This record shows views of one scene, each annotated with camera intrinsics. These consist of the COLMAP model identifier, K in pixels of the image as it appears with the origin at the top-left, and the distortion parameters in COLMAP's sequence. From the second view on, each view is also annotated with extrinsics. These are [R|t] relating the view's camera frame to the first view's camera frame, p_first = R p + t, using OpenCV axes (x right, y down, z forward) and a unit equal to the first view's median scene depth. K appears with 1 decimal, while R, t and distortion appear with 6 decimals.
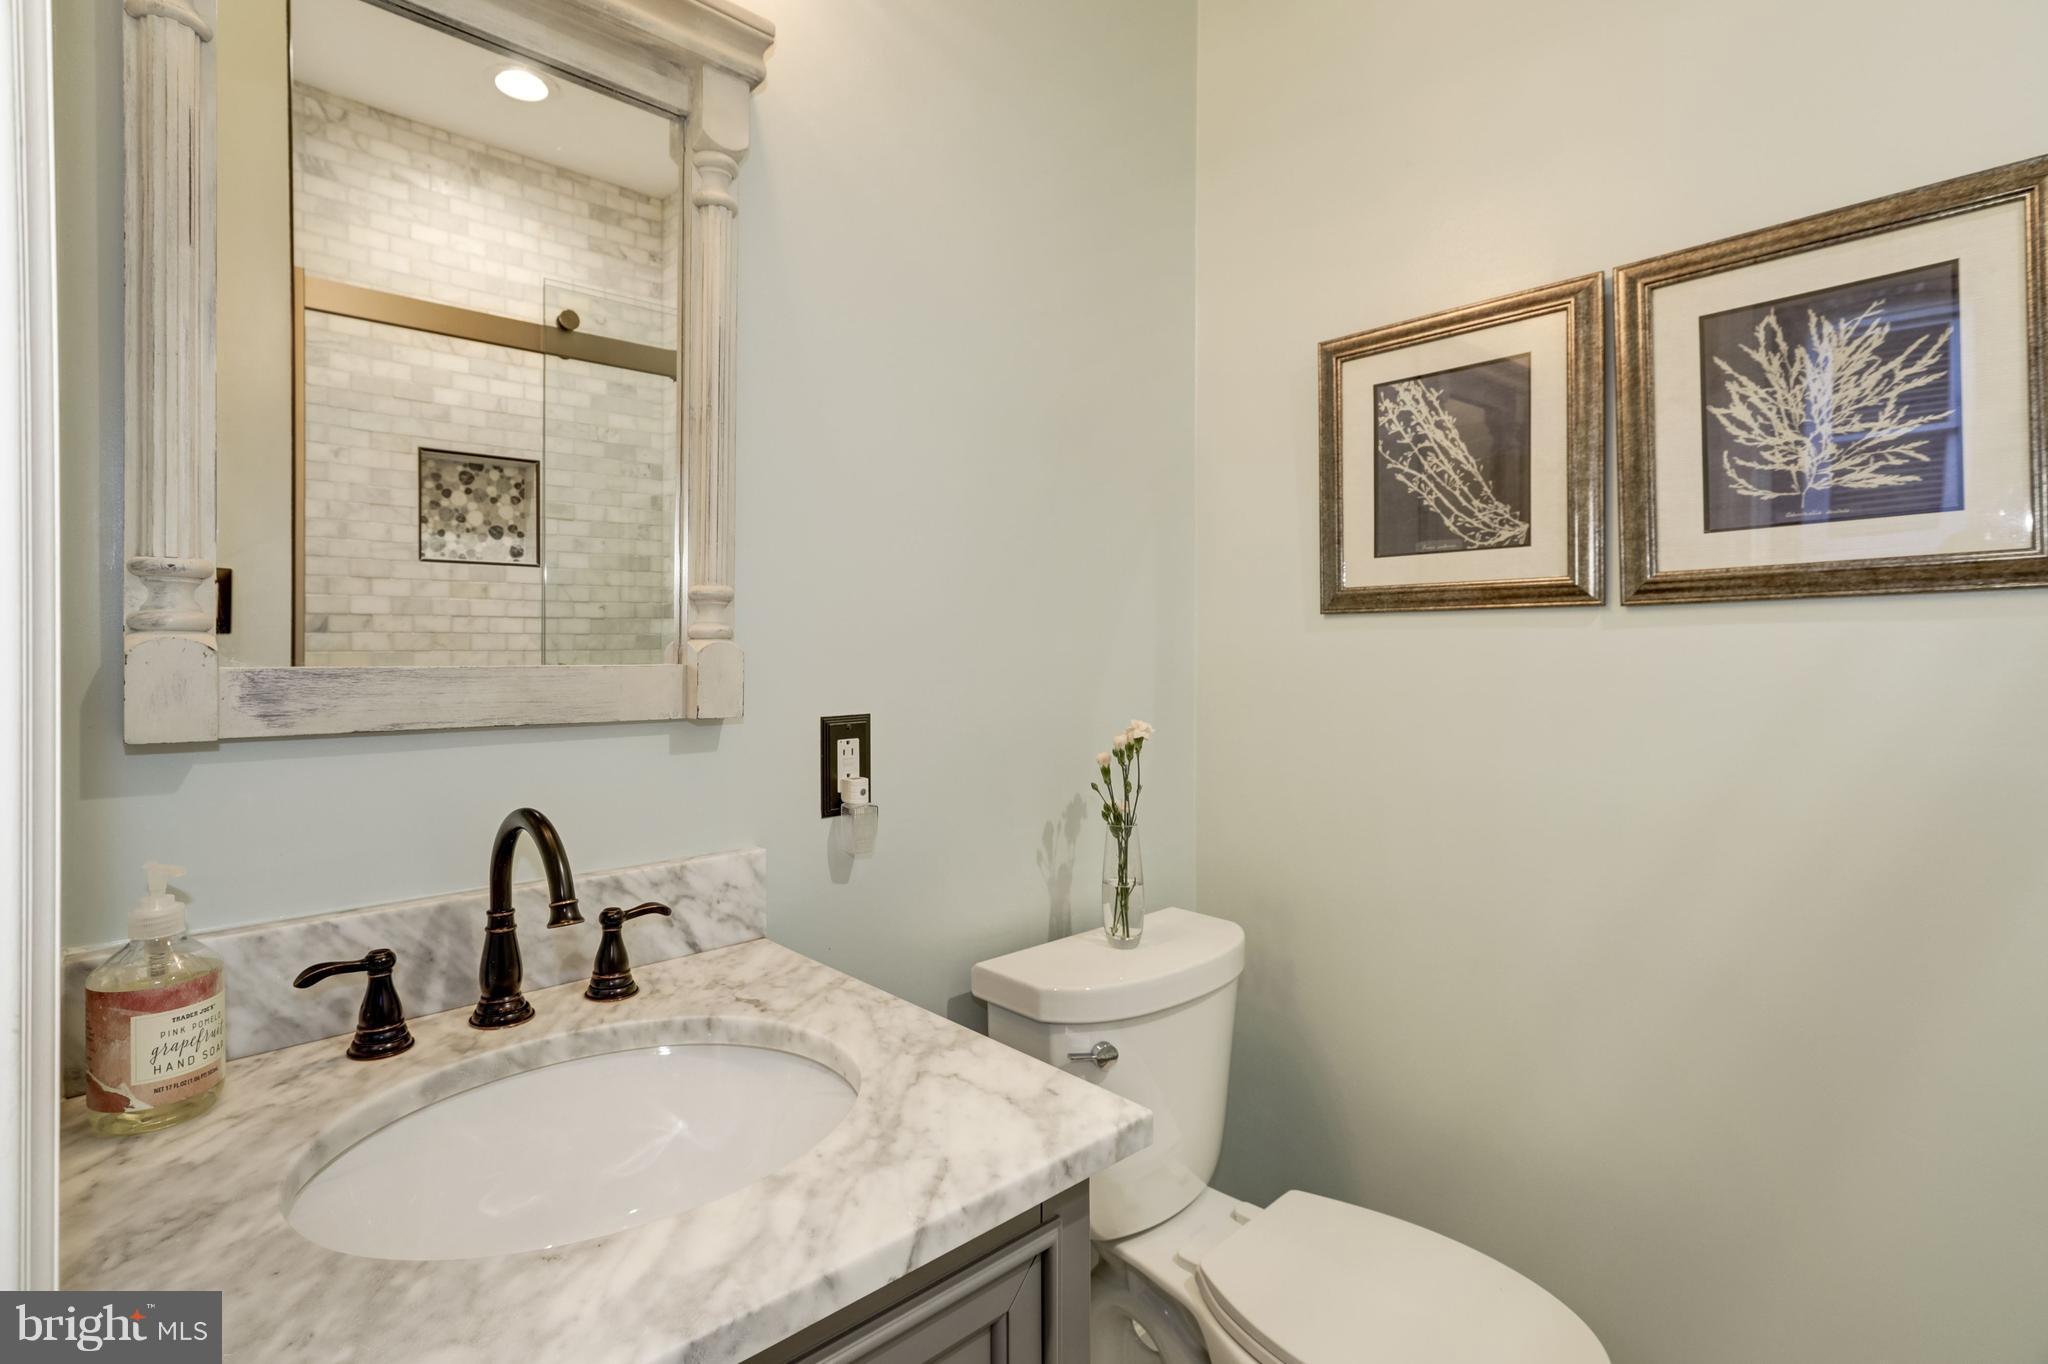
lens RADIAL K [[1022.3, 0, 987.7], [0, 1022.3, 651.3], [0, 0, 1]] dist [0.004951, 0.001648]
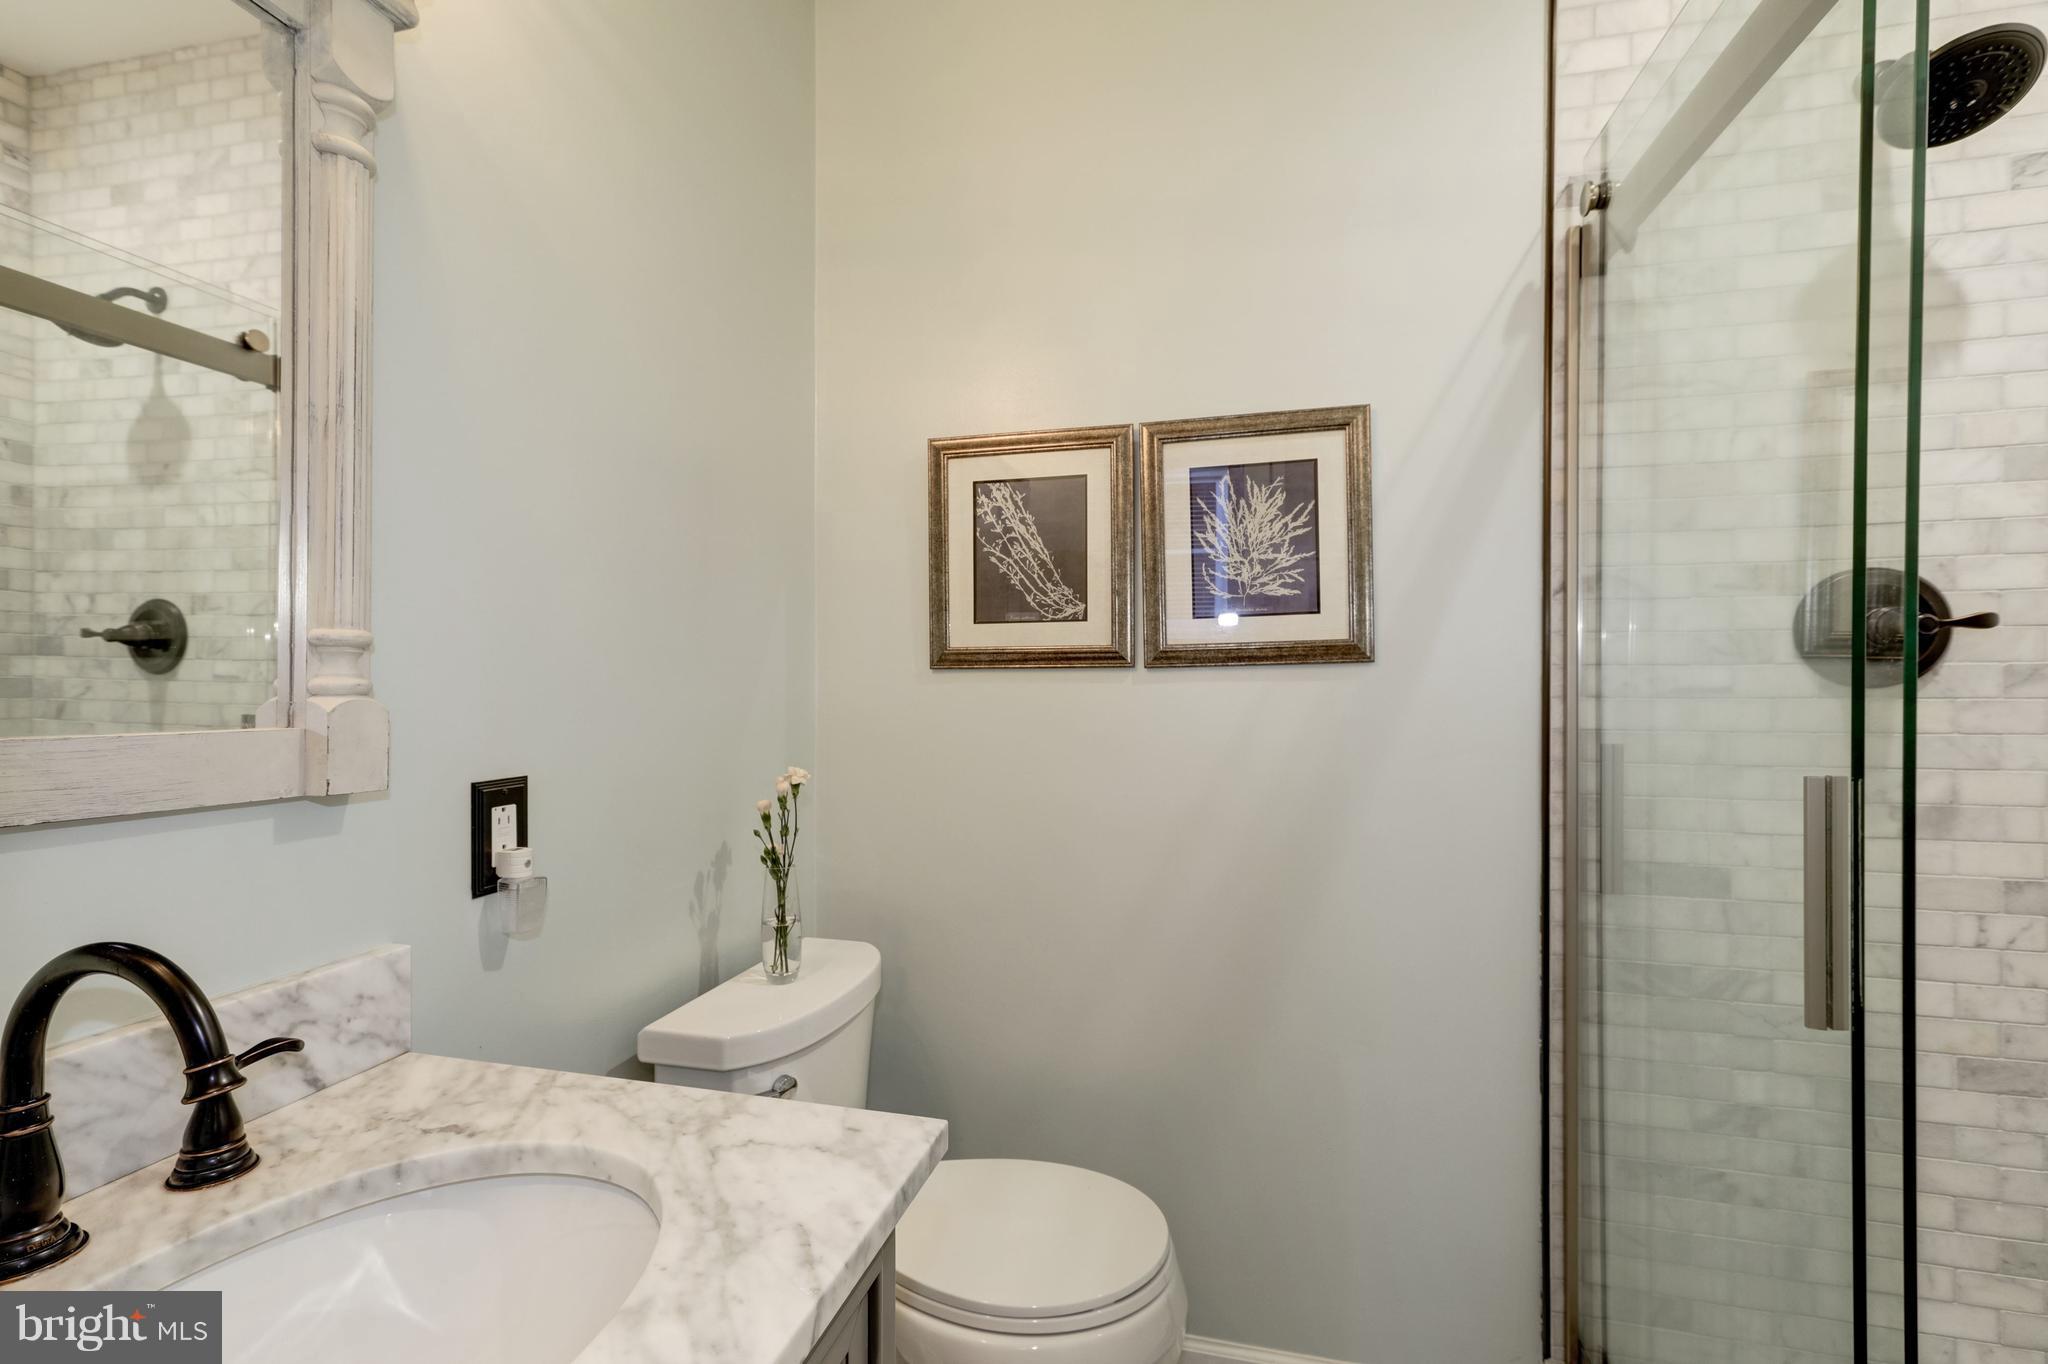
lens RADIAL K [[918.6, 0, 1029.5], [0, 918.6, 686.2], [0, 0, 1]] dist [-0.002230, 0.005853]
pose [[0.805580, 0.002115, 0.592484, -0.251055], [-0.001536, 0.999998, -0.001481, -0.017778], [-0.592486, 0.000283, 0.805581, 0.093014]]
